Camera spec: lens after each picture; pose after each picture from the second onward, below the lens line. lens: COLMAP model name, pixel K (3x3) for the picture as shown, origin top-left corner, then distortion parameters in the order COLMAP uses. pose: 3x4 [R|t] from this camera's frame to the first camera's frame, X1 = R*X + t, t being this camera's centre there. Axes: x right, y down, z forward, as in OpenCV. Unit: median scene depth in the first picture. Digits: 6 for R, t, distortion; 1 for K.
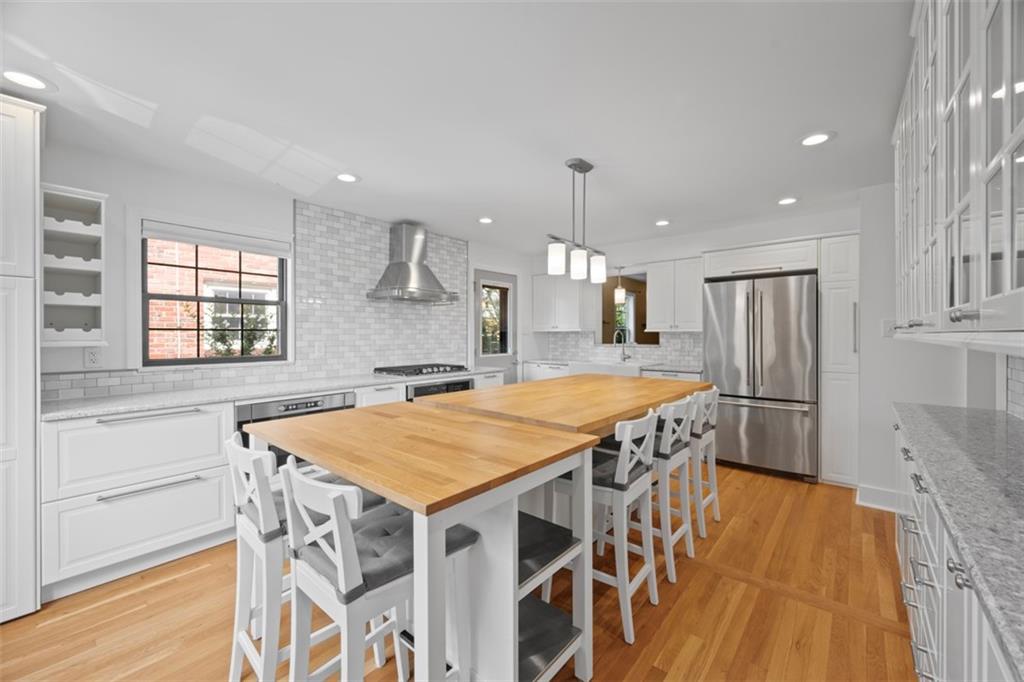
lens RADIAL K [[407.2, 0, 511.6], [0, 407.2, 335.4], [0, 0, 1]] dist [0.001310, 0.000016]
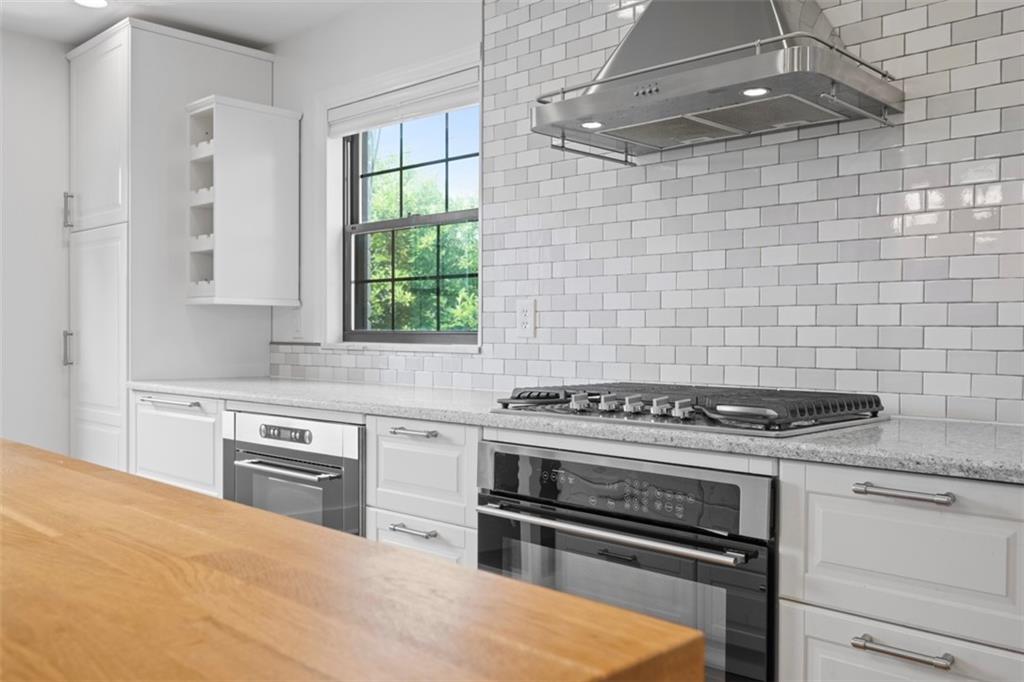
lens RADIAL K [[895.9, 0, 512.2], [0, 895.9, 340.1], [0, 0, 1]] dist [-0.002885, -0.000966]
pose [[-0.062473, 0.012895, -0.997963, 0.319622], [-0.003504, 0.999908, 0.013140, 0.037660], [0.998041, 0.004318, -0.062422, 0.909951]]
